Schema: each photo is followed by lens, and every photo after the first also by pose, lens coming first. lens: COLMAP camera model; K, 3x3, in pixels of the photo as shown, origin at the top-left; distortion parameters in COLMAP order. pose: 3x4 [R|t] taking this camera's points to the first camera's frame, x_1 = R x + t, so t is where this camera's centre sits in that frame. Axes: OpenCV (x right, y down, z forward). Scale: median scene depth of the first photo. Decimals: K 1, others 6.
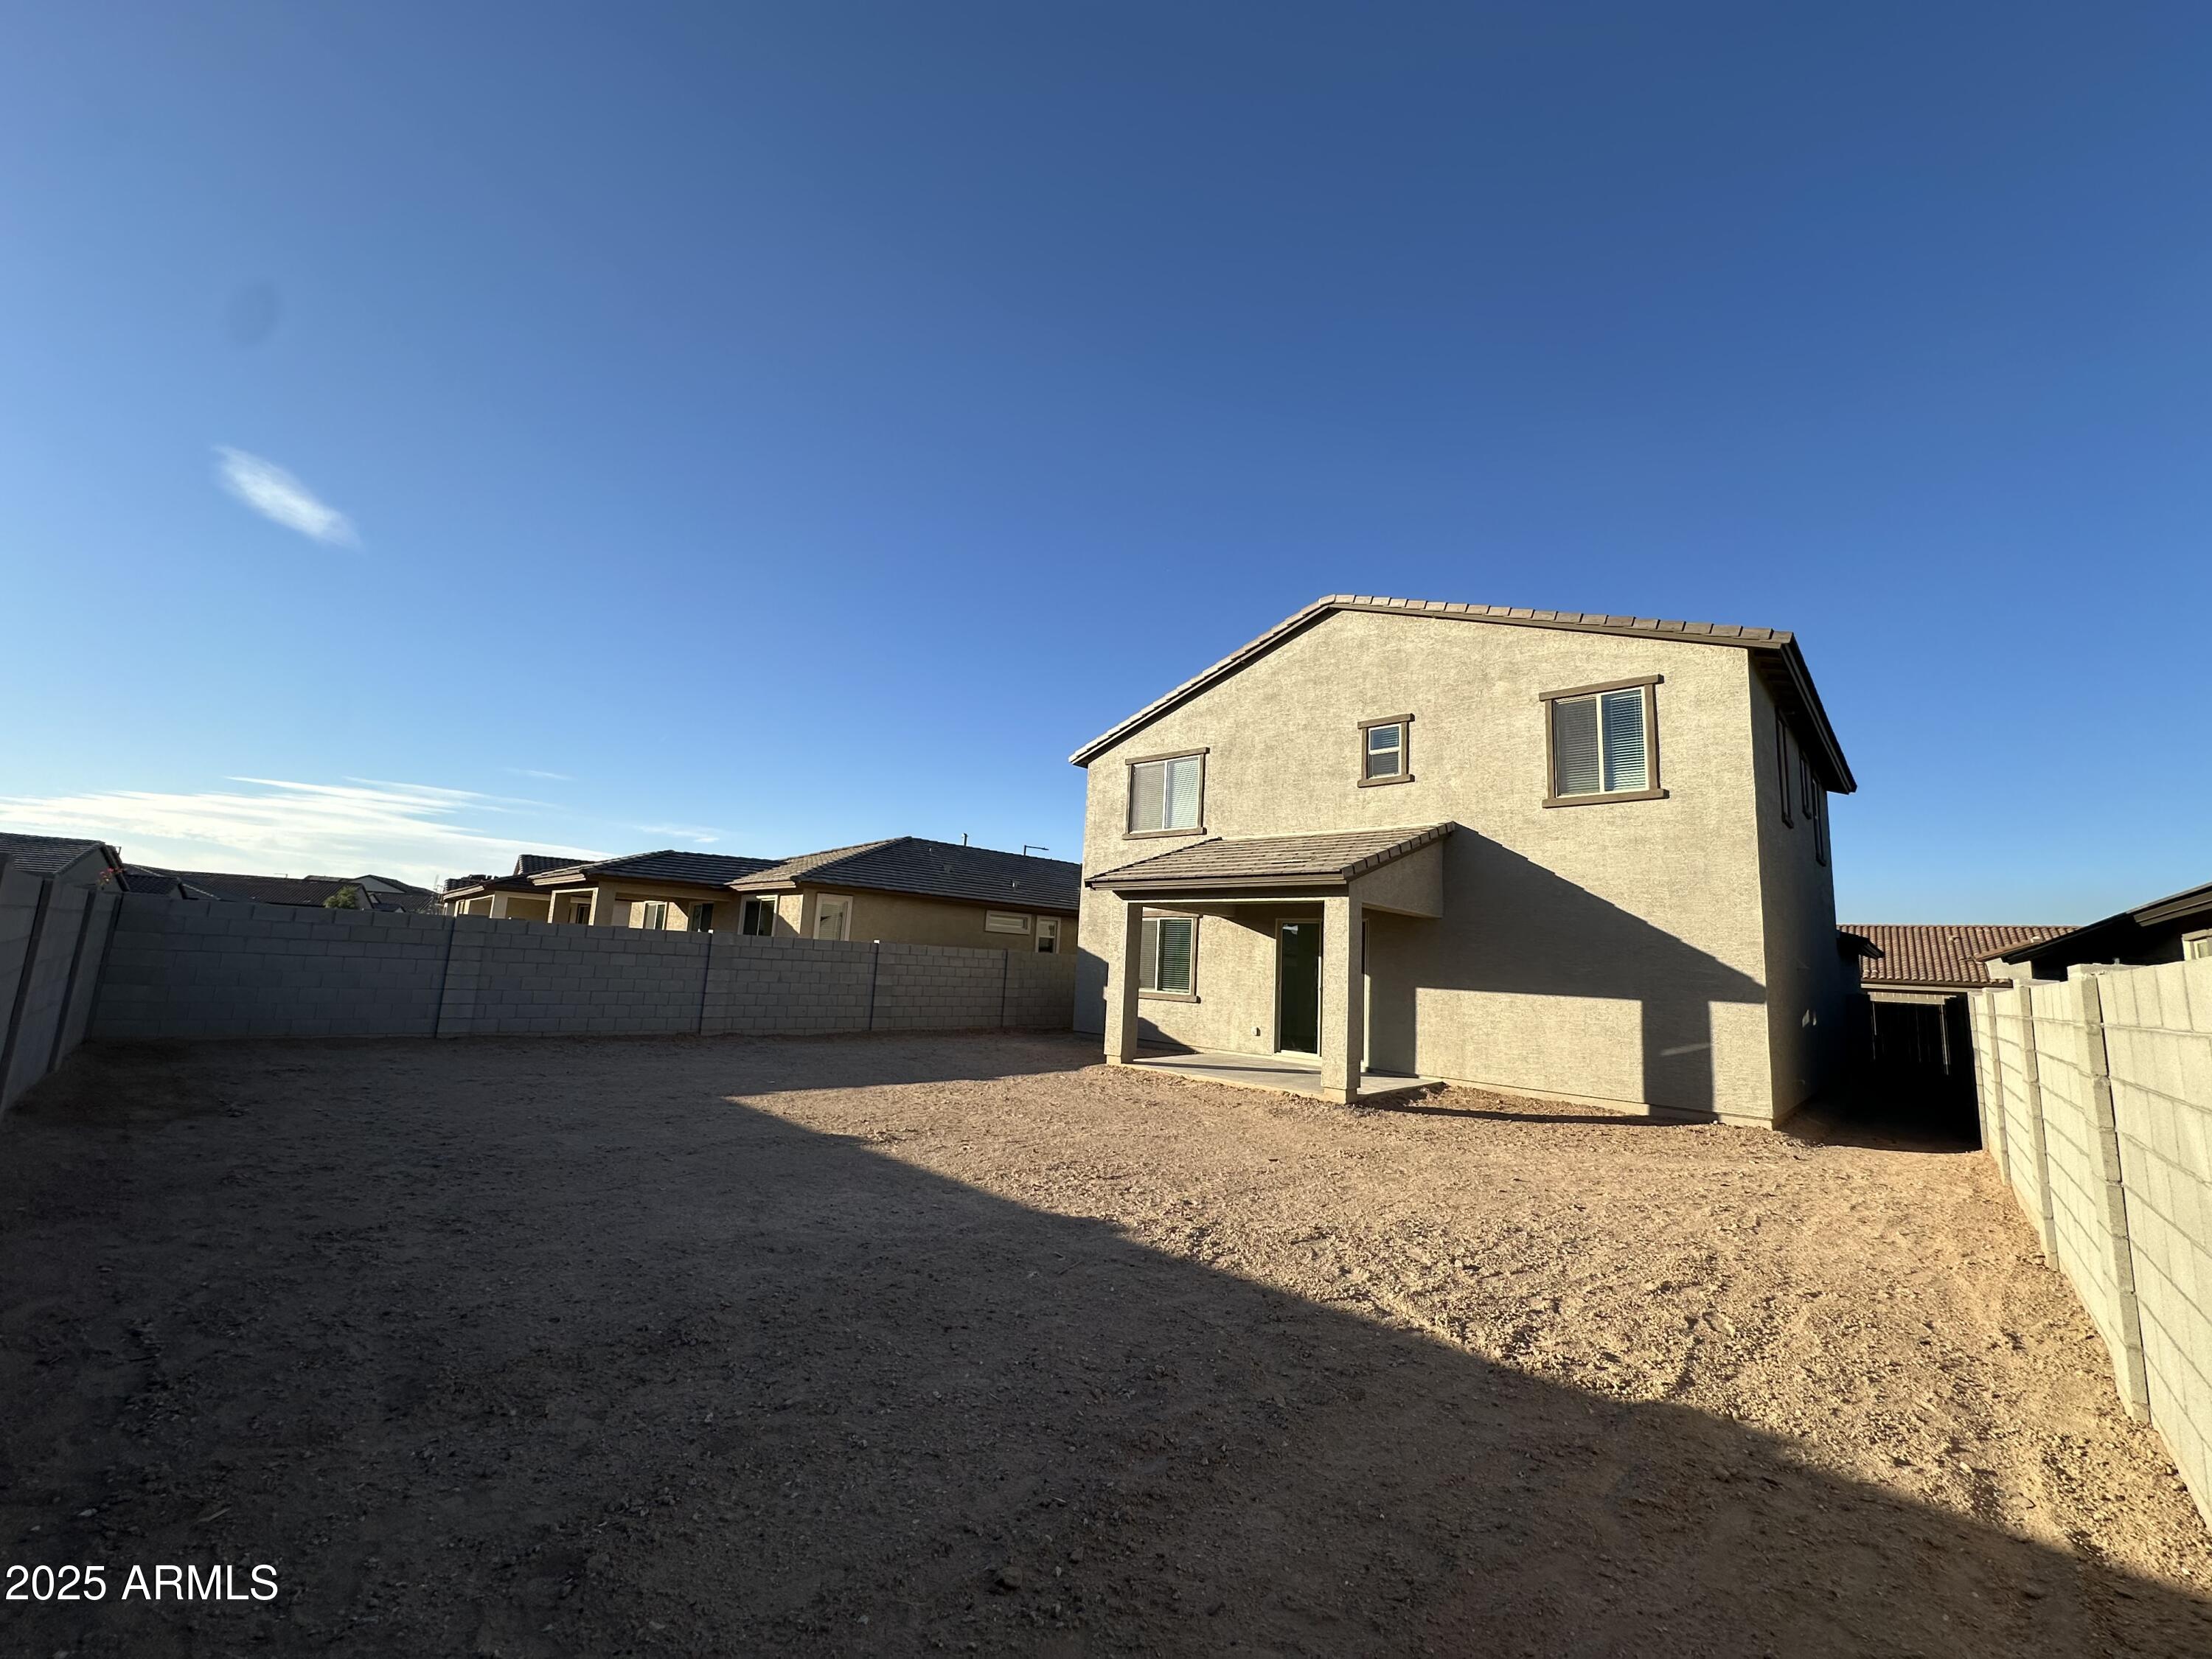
lens RADIAL K [[882.3, 0, 1104.5], [0, 882.3, 823.6], [0, 0, 1]] dist [-0.002739, -0.000056]
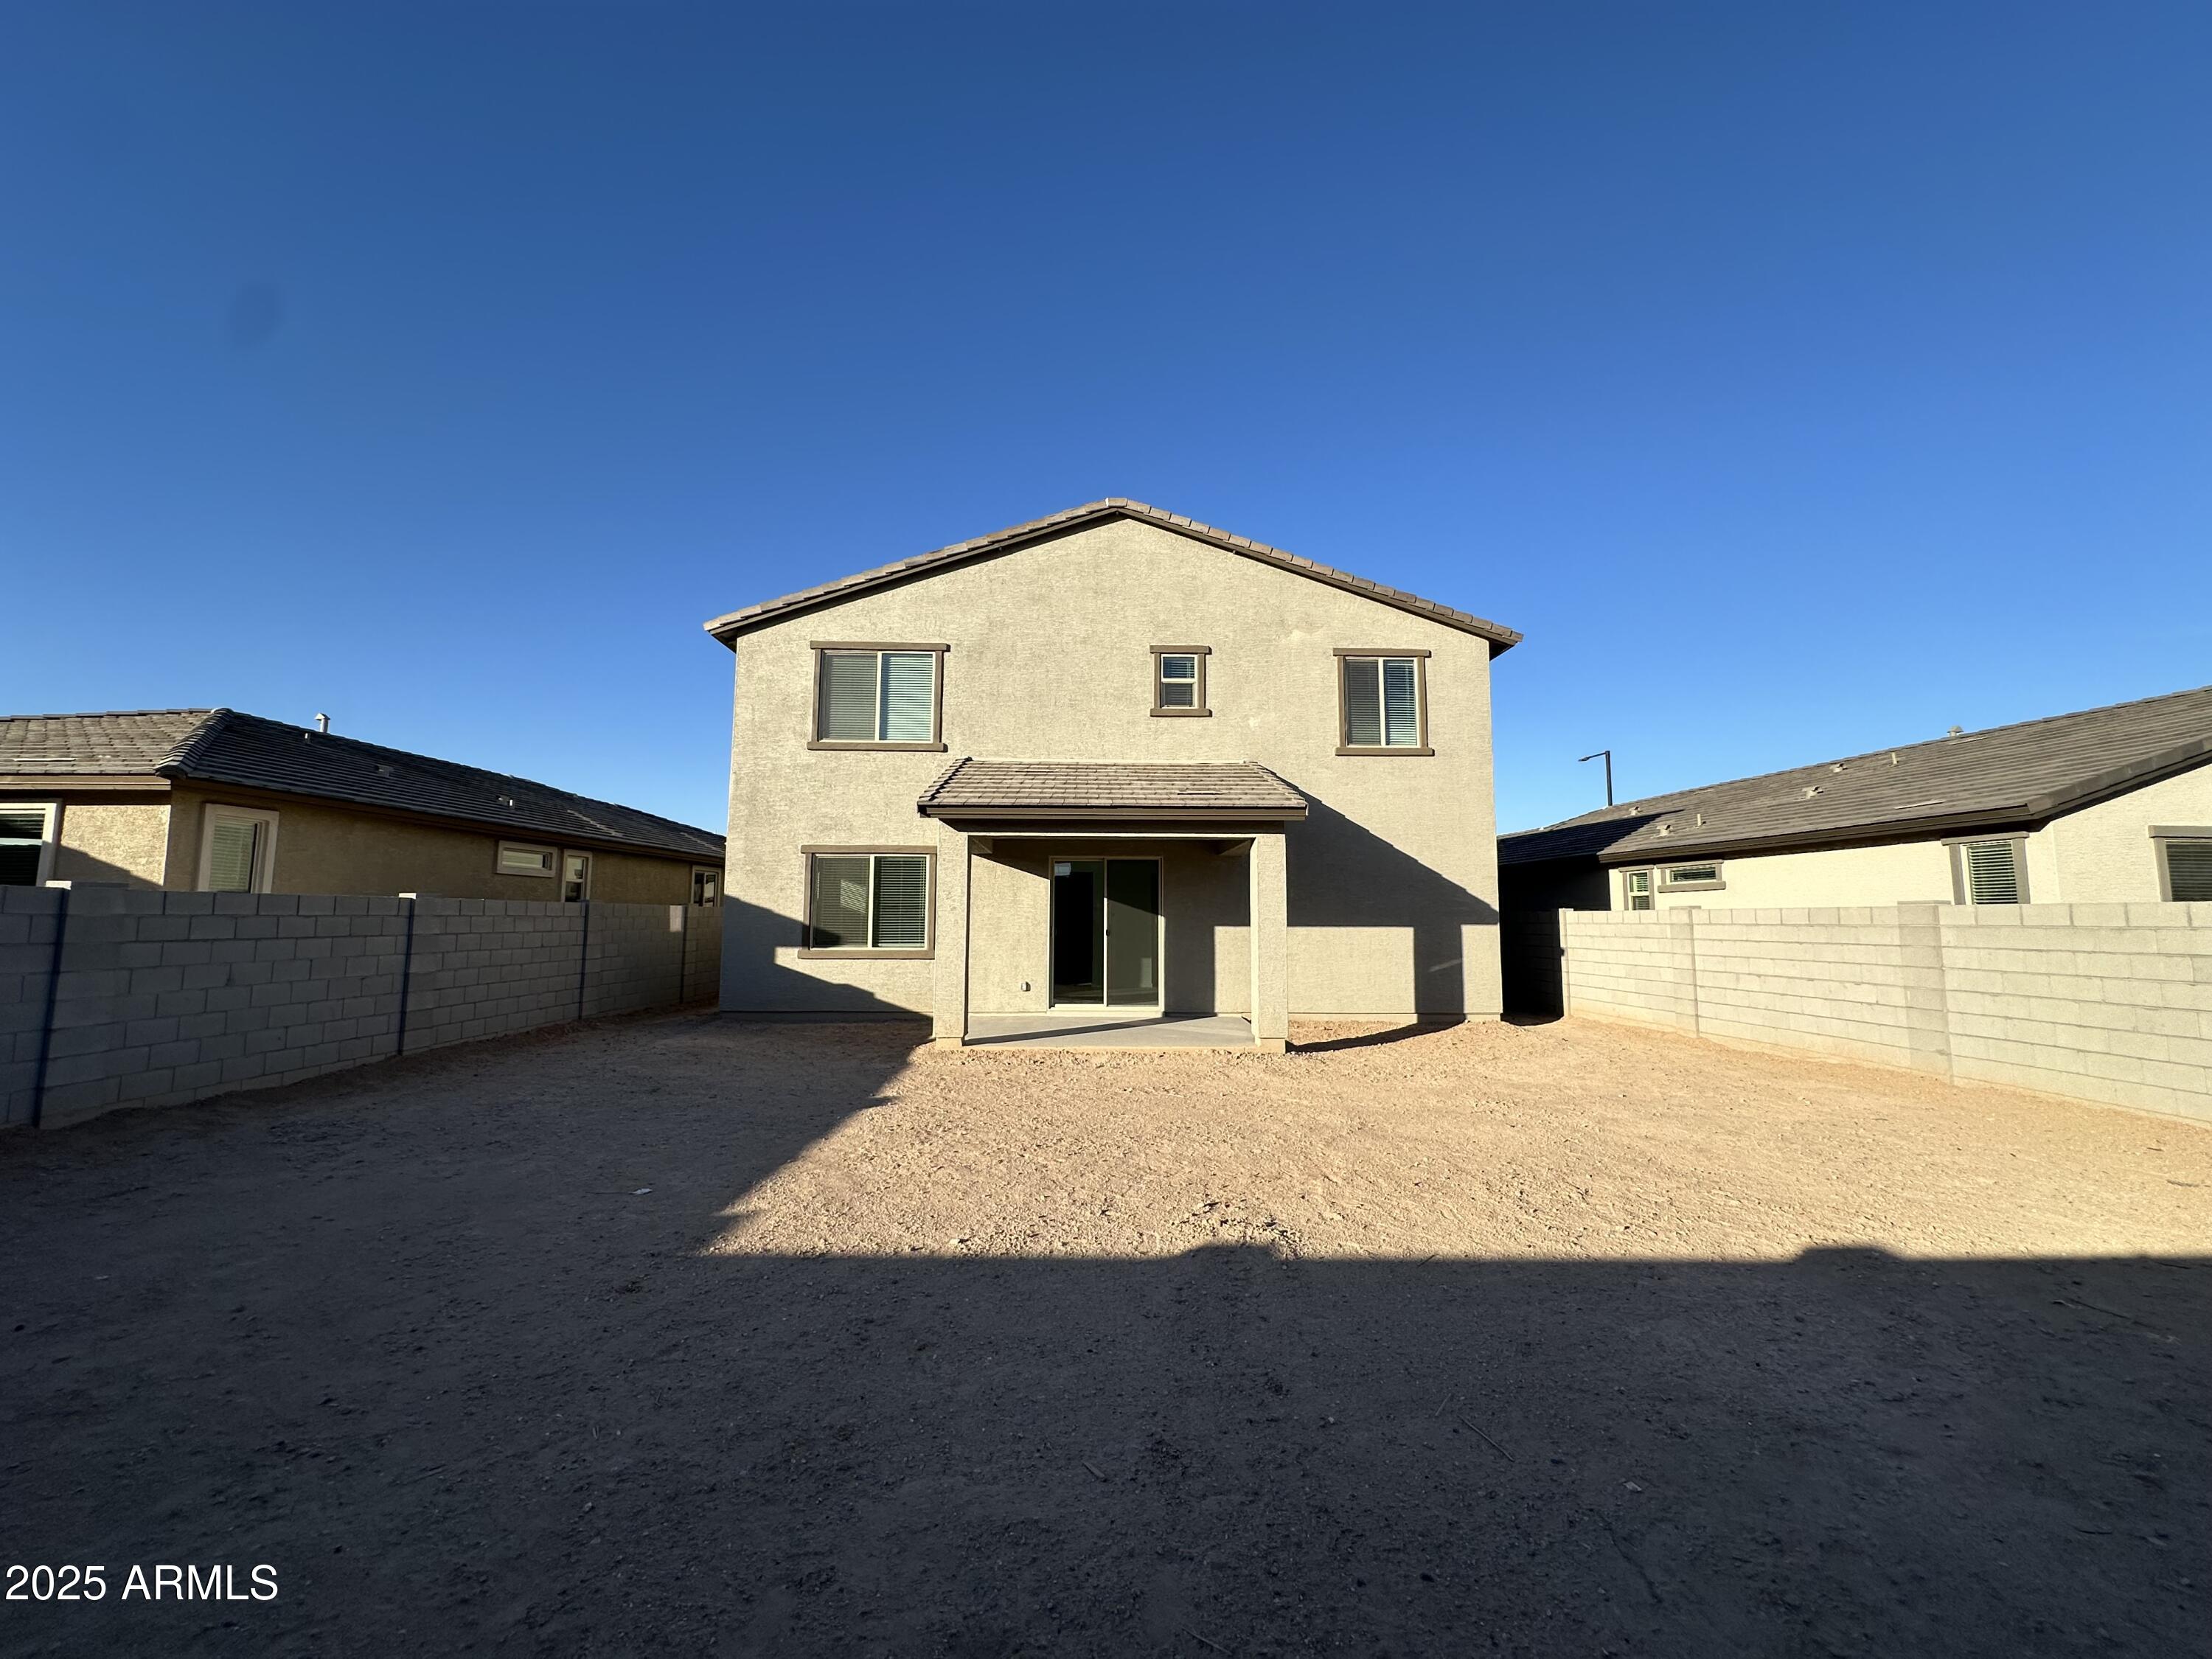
lens RADIAL K [[882.3, 0, 1105.7], [0, 882.3, 831.4], [0, 0, 1]] dist [-0.002739, -0.000056]
pose [[0.711307, 0.021770, 0.702544, -0.384786], [-0.078560, 0.995720, 0.048685, 0.037252], [-0.698478, -0.089822, 0.709973, 0.351591]]
